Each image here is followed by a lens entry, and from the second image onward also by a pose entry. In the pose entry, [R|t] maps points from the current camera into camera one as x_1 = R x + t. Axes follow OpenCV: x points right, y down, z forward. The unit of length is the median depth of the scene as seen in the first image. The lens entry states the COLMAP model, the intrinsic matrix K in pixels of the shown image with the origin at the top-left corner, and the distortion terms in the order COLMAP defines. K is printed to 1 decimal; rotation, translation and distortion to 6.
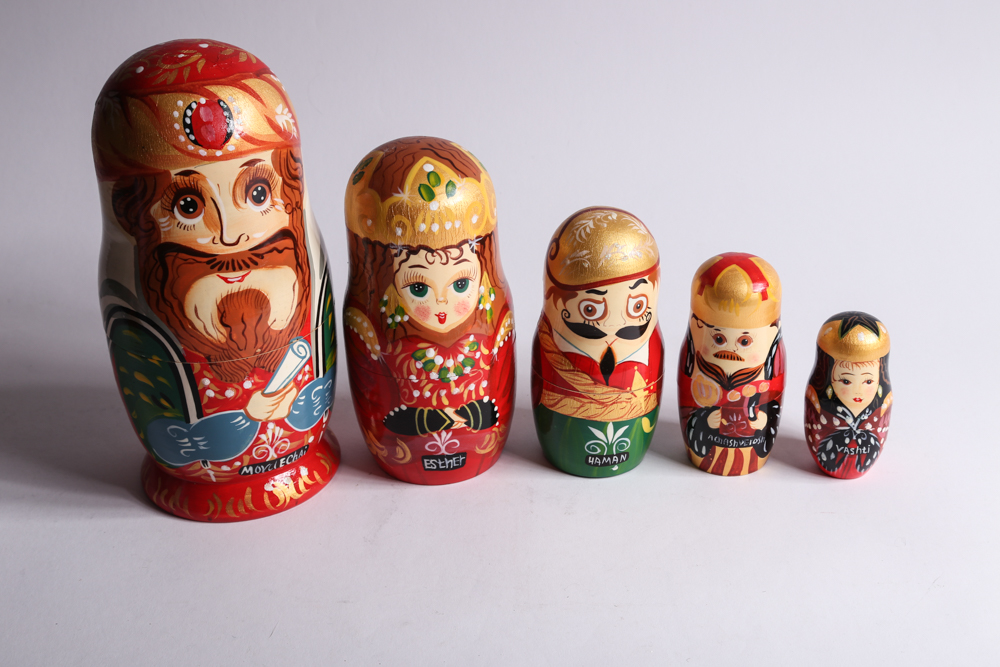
lens RADIAL K [[1533.2, 0, 497.8], [0, 1533.2, 336.2], [0, 0, 1]] dist [0.127233, 0.000000]
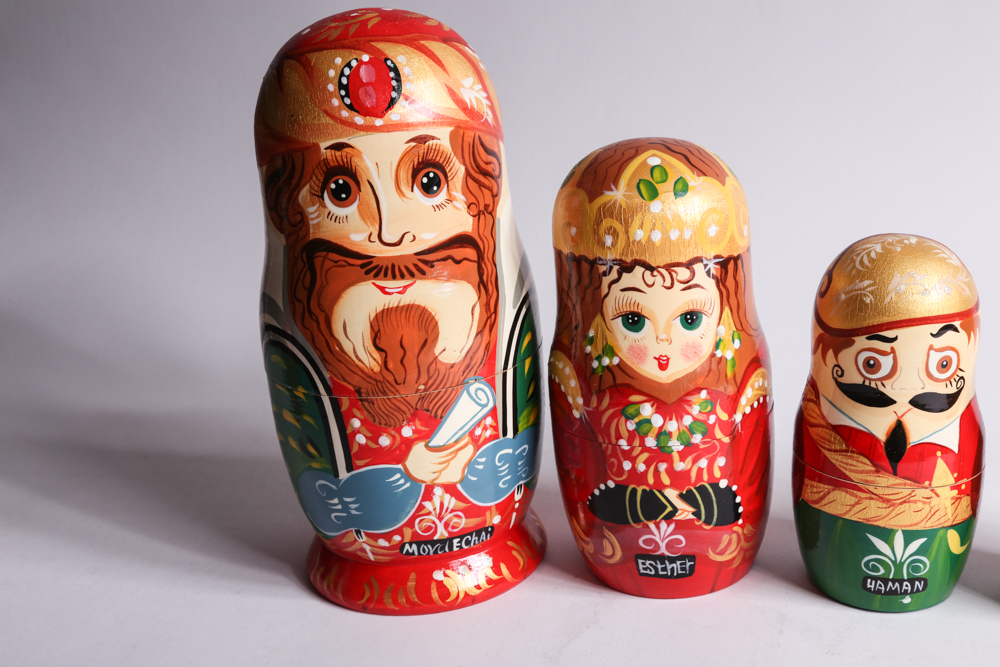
lens RADIAL K [[1243.2, 0, 502.2], [0, 1243.2, 336.4], [0, 0, 1]] dist [0.053250, 0.000000]
pose [[0.958768, 0.040939, -0.281225, 0.058531], [-0.086497, 0.984657, -0.151552, 0.074165], [0.270706, 0.169629, 0.947599, 0.398845]]
